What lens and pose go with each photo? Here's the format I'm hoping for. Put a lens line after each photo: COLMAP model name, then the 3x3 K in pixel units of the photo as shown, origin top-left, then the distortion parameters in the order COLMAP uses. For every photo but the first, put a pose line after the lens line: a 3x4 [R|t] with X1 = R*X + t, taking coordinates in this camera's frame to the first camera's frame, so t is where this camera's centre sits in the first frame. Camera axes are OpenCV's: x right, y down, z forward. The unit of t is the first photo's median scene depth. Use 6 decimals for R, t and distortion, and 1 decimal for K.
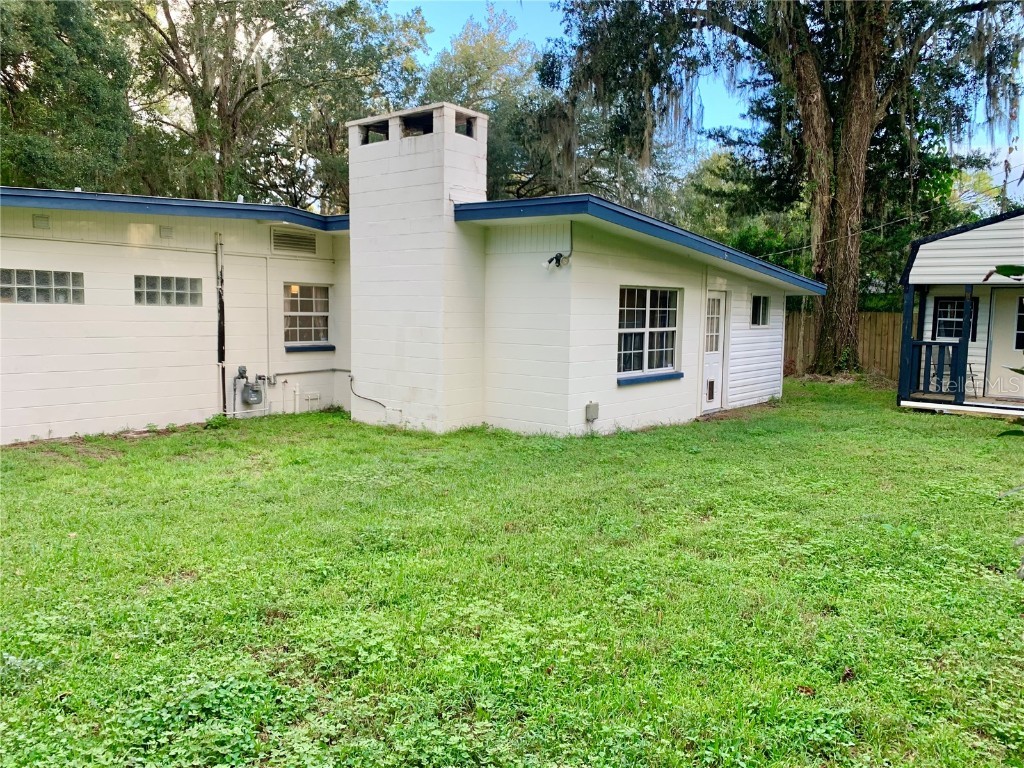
lens RADIAL K [[775.8, 0, 515.8], [0, 775.8, 377.4], [0, 0, 1]] dist [0.040101, -0.060036]
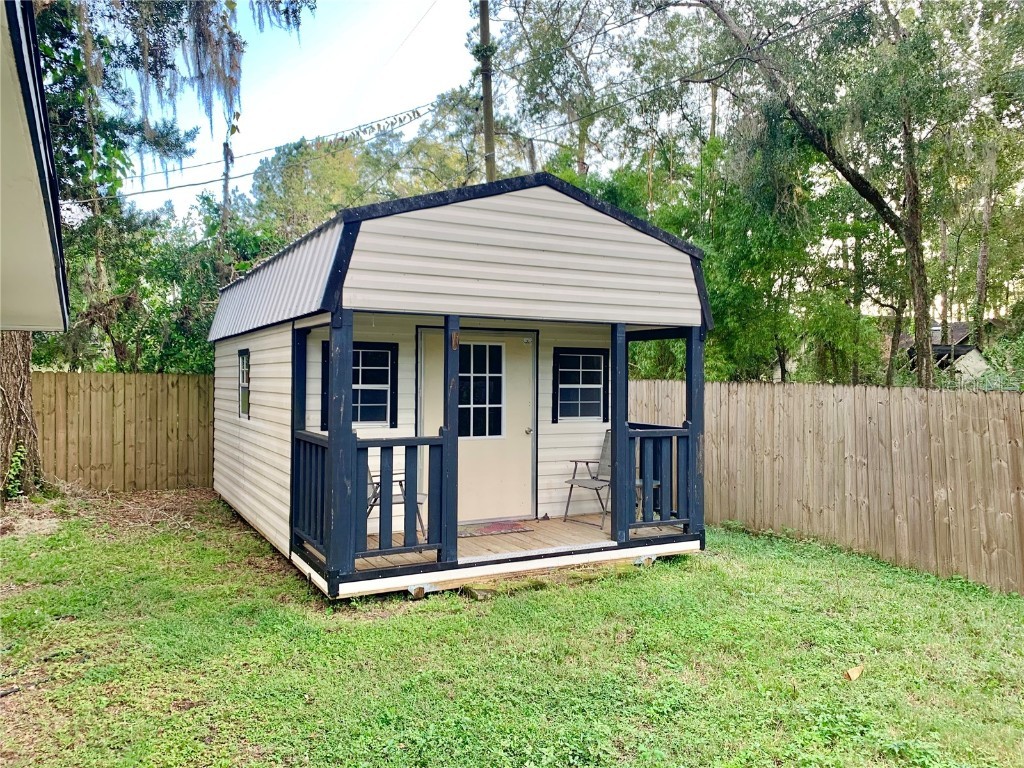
lens RADIAL K [[775.8, 0, 515.8], [0, 775.8, 377.4], [0, 0, 1]] dist [0.040101, -0.060036]
pose [[0.381602, -0.015590, 0.924195, 0.119889], [0.081094, 0.996567, -0.016673, -0.055398], [-0.920762, 0.081309, 0.381557, 0.622668]]
